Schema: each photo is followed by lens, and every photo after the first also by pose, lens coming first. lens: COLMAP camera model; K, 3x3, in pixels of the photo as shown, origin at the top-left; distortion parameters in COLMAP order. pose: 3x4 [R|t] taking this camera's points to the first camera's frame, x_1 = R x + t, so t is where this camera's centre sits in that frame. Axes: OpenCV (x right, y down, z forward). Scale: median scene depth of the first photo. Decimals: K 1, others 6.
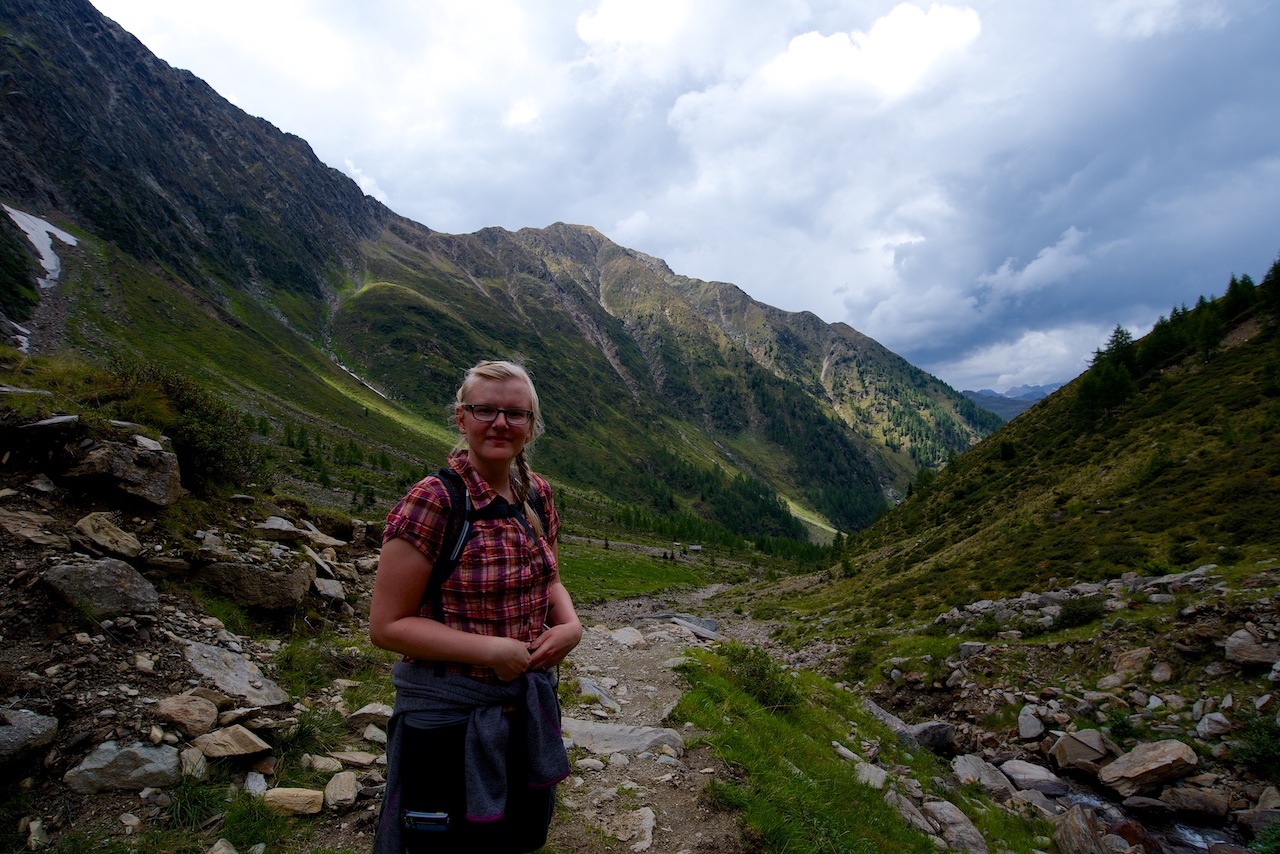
lens RADIAL K [[667.0, 0, 632.6], [0, 667.0, 417.5], [0, 0, 1]] dist [-0.065623, 0.023521]
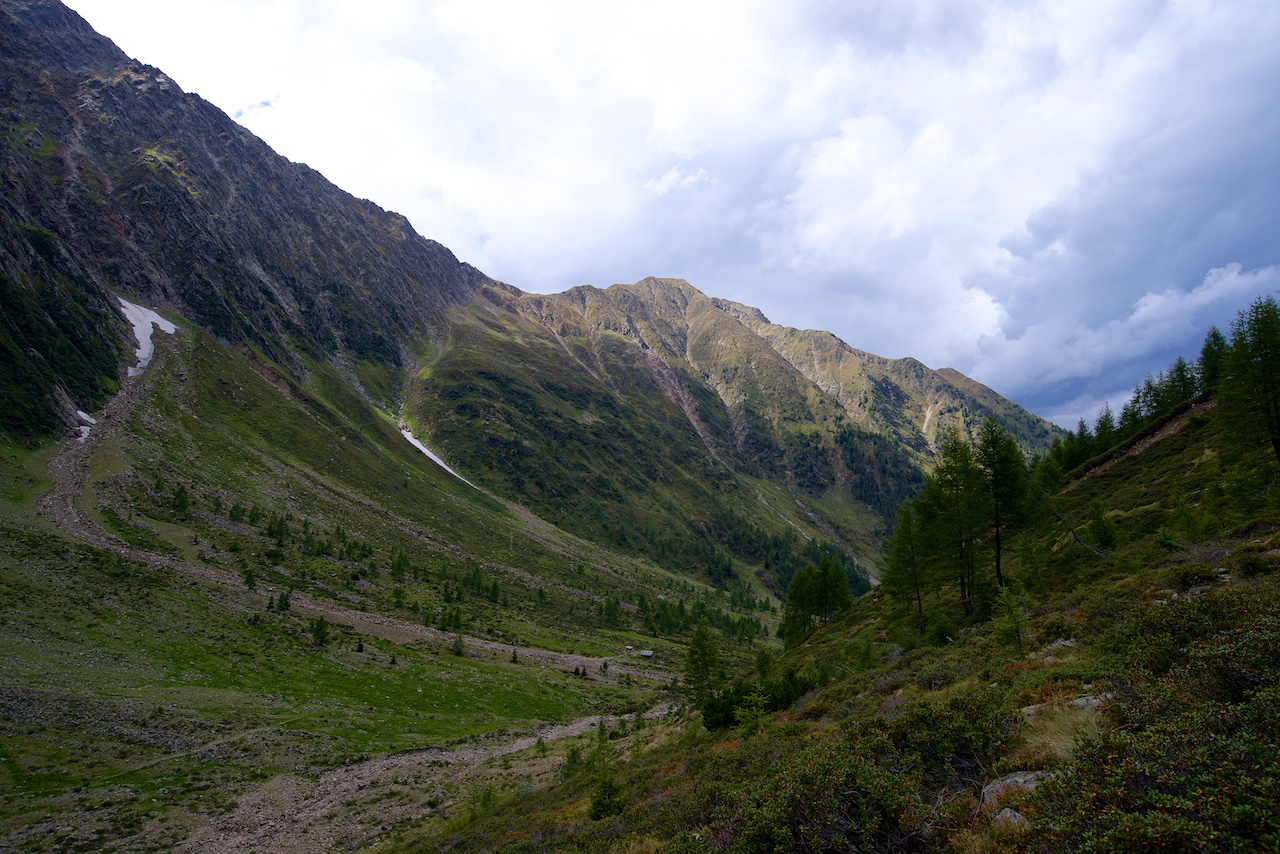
lens RADIAL K [[667.0, 0, 628.8], [0, 667.0, 420.5], [0, 0, 1]] dist [-0.065623, 0.023521]
pose [[0.982189, -0.011874, -0.187521, 0.067184], [0.000433, 0.998142, -0.060934, -0.020653], [0.187896, 0.059767, 0.980369, 0.015362]]
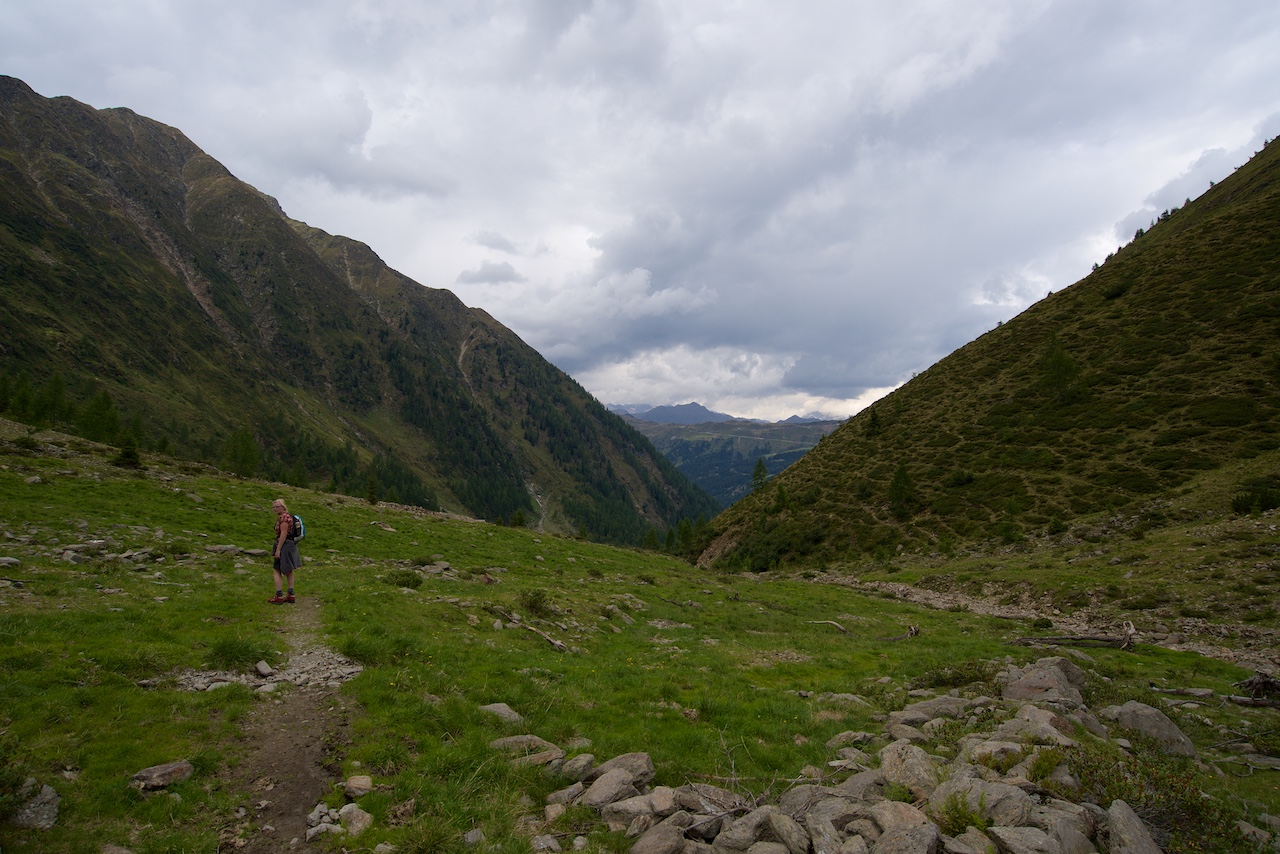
lens RADIAL K [[667.0, 0, 640.1], [0, 667.0, 425.3], [0, 0, 1]] dist [-0.065623, 0.023521]
pose [[0.821781, 0.074785, 0.564875, -0.027907], [-0.079157, 0.996721, -0.016800, 0.030281], [-0.564279, -0.030908, 0.825006, 0.132098]]
